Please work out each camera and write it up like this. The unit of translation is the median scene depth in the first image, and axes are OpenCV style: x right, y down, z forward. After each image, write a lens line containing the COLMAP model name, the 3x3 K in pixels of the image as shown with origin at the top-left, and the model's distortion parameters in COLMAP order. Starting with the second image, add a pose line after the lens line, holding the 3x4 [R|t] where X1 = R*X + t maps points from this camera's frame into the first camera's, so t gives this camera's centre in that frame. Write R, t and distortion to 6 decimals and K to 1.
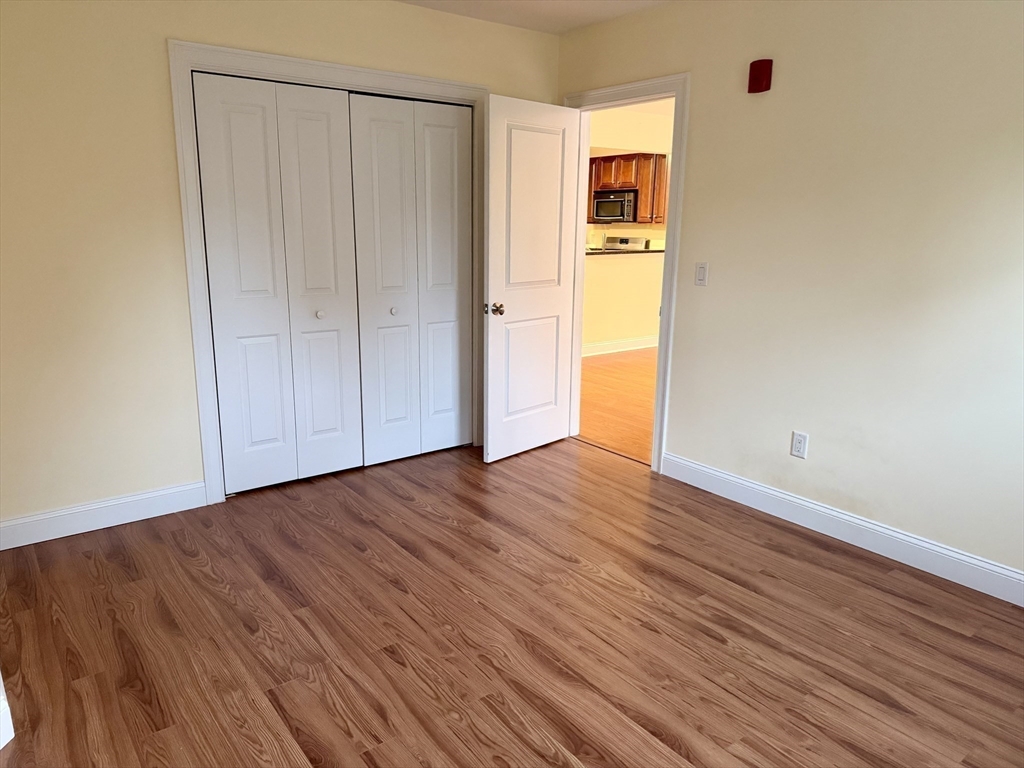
lens RADIAL K [[714.8, 0, 513.1], [0, 714.8, 378.0], [0, 0, 1]] dist [0.059558, -0.072450]
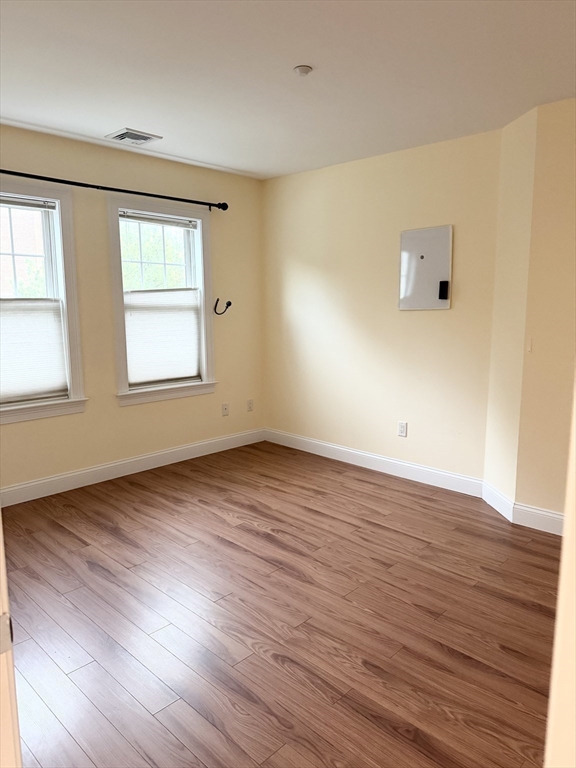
lens RADIAL K [[536.1, 0, 293.0], [0, 536.1, 383.8], [0, 0, 1]] dist [0.059558, -0.072450]
pose [[-0.987526, 0.015984, -0.156645, 0.177513], [-0.041475, 0.933298, 0.356699, -0.340698], [0.151898, 0.358746, -0.920993, 1.577514]]
